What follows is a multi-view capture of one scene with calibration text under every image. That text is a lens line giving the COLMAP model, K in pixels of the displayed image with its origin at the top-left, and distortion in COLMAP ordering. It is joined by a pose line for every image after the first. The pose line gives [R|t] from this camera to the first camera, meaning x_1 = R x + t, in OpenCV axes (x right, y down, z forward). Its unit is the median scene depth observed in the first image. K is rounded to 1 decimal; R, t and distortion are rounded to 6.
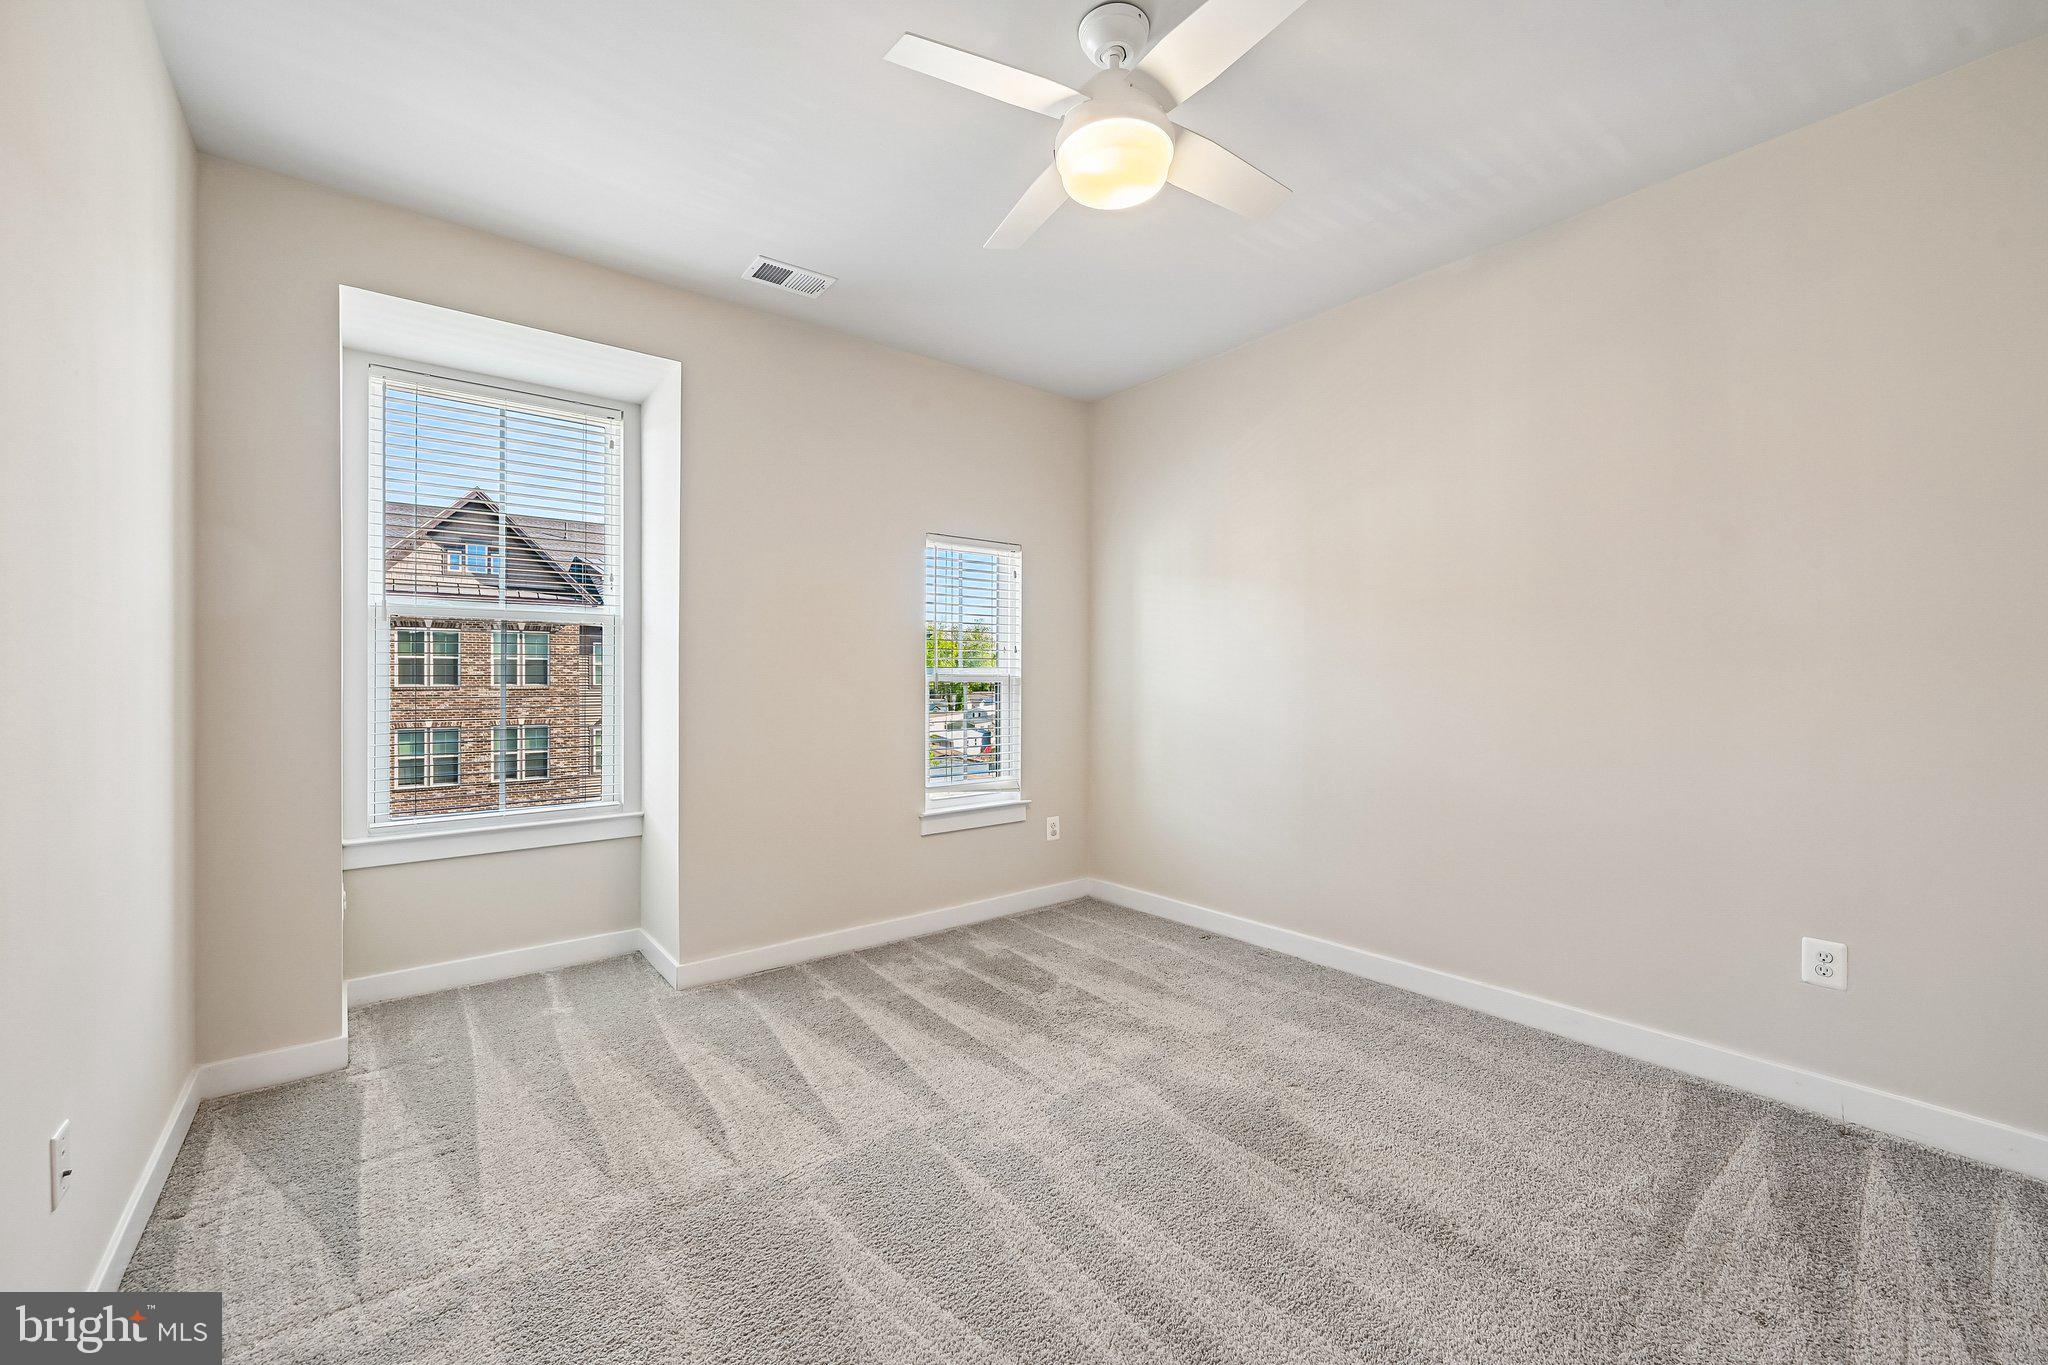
lens RADIAL K [[807.3, 0, 1032.5], [0, 807.3, 676.6], [0, 0, 1]] dist [-0.003626, 0.000535]
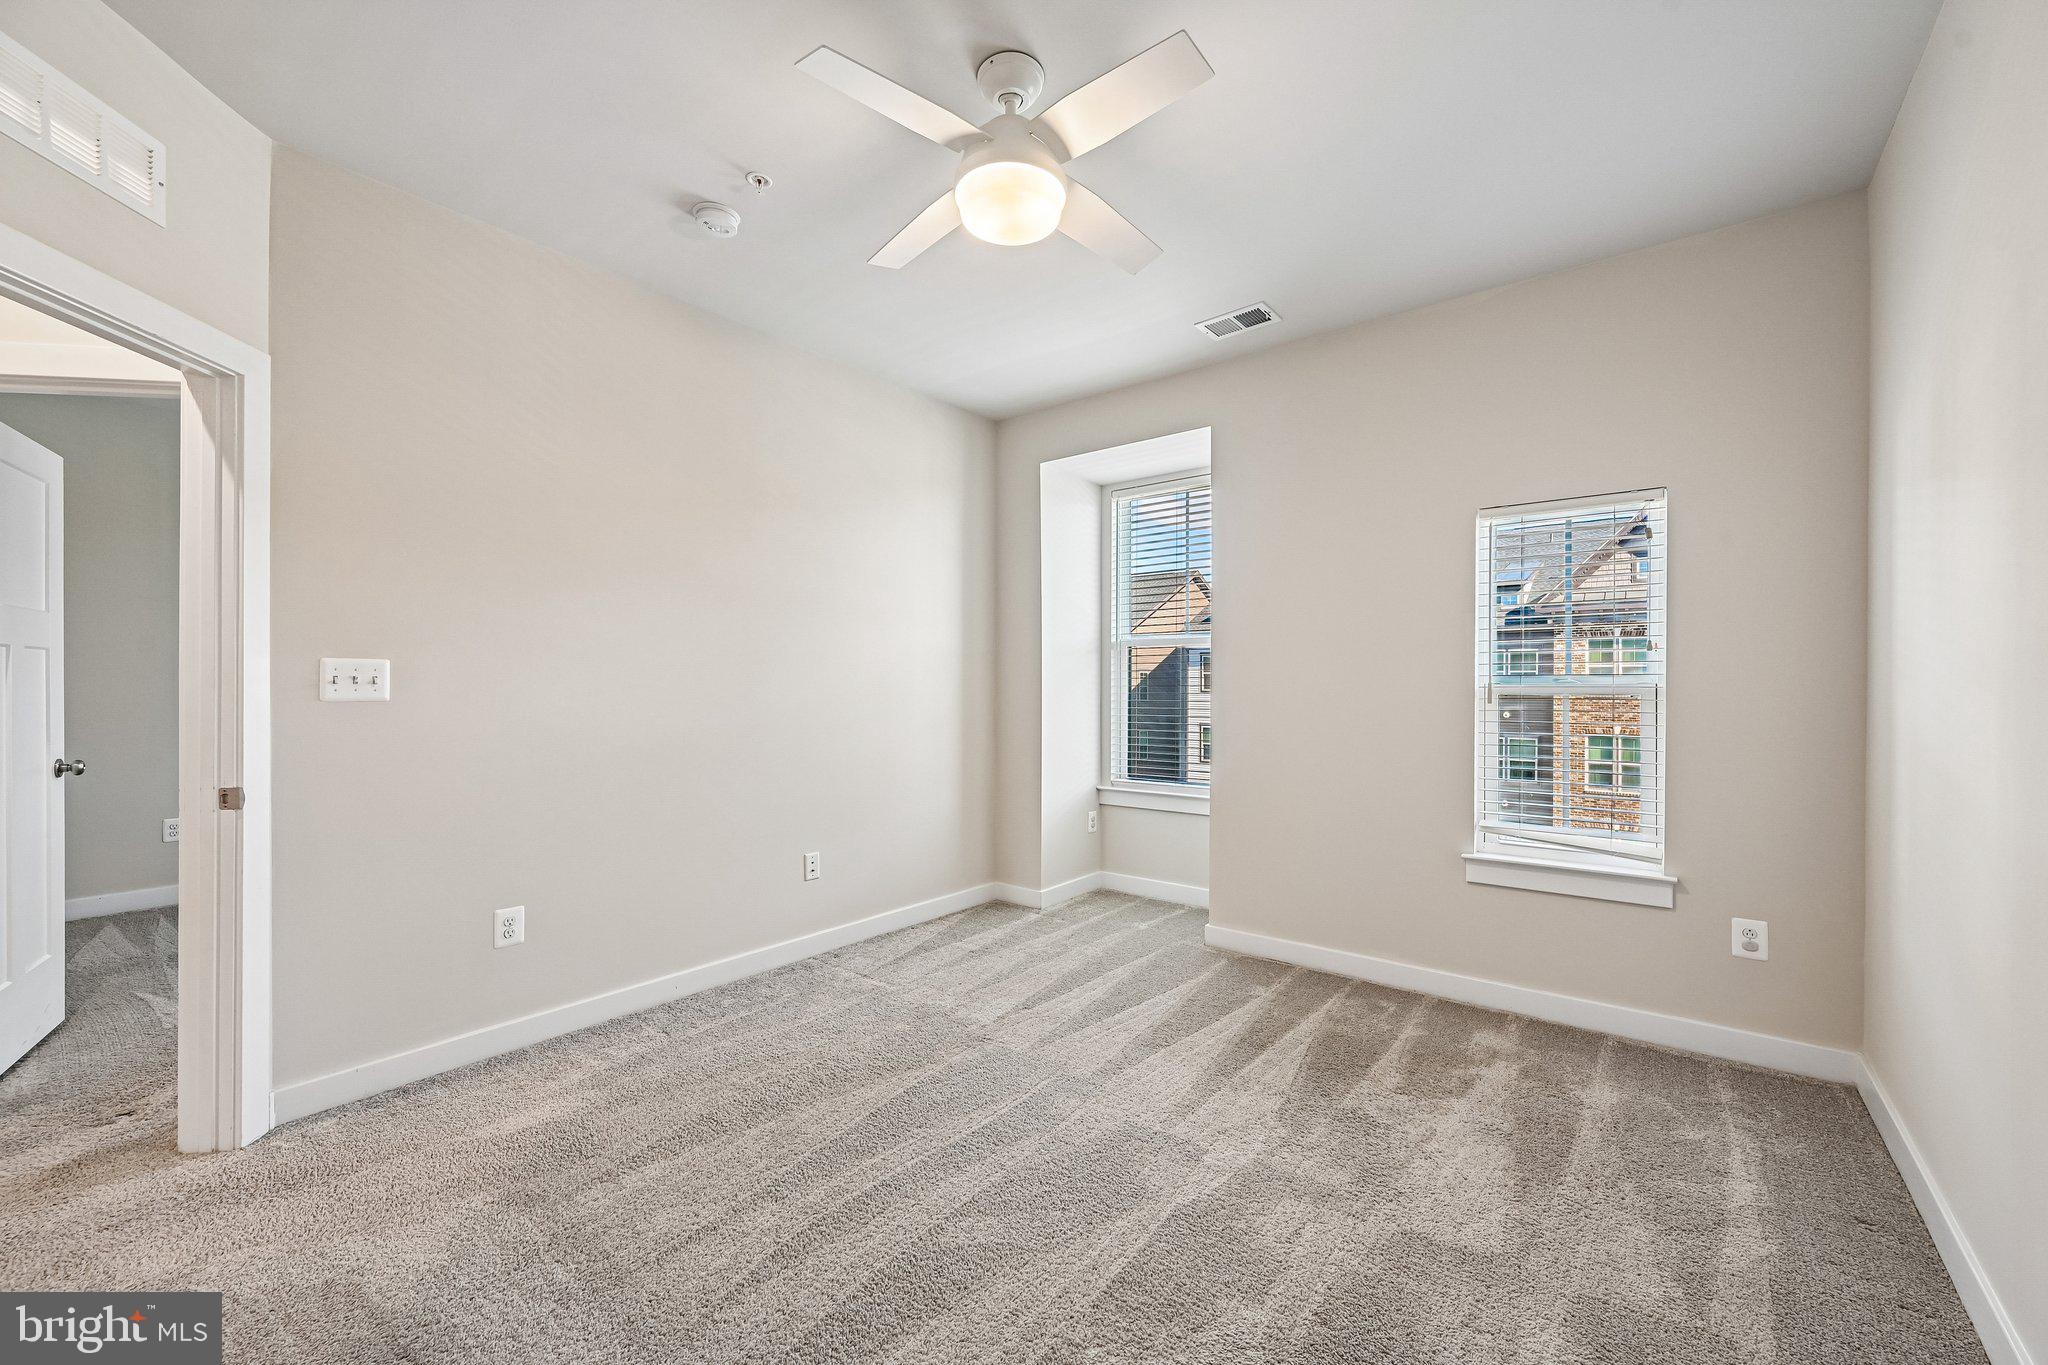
lens RADIAL K [[807.3, 0, 1036.5], [0, 807.3, 687.6], [0, 0, 1]] dist [-0.003626, 0.000535]
pose [[0.224171, 0.004523, -0.974539, 0.679712], [0.001247, 0.999987, 0.004928, -0.005639], [0.974549, -0.002320, 0.224162, 0.473561]]
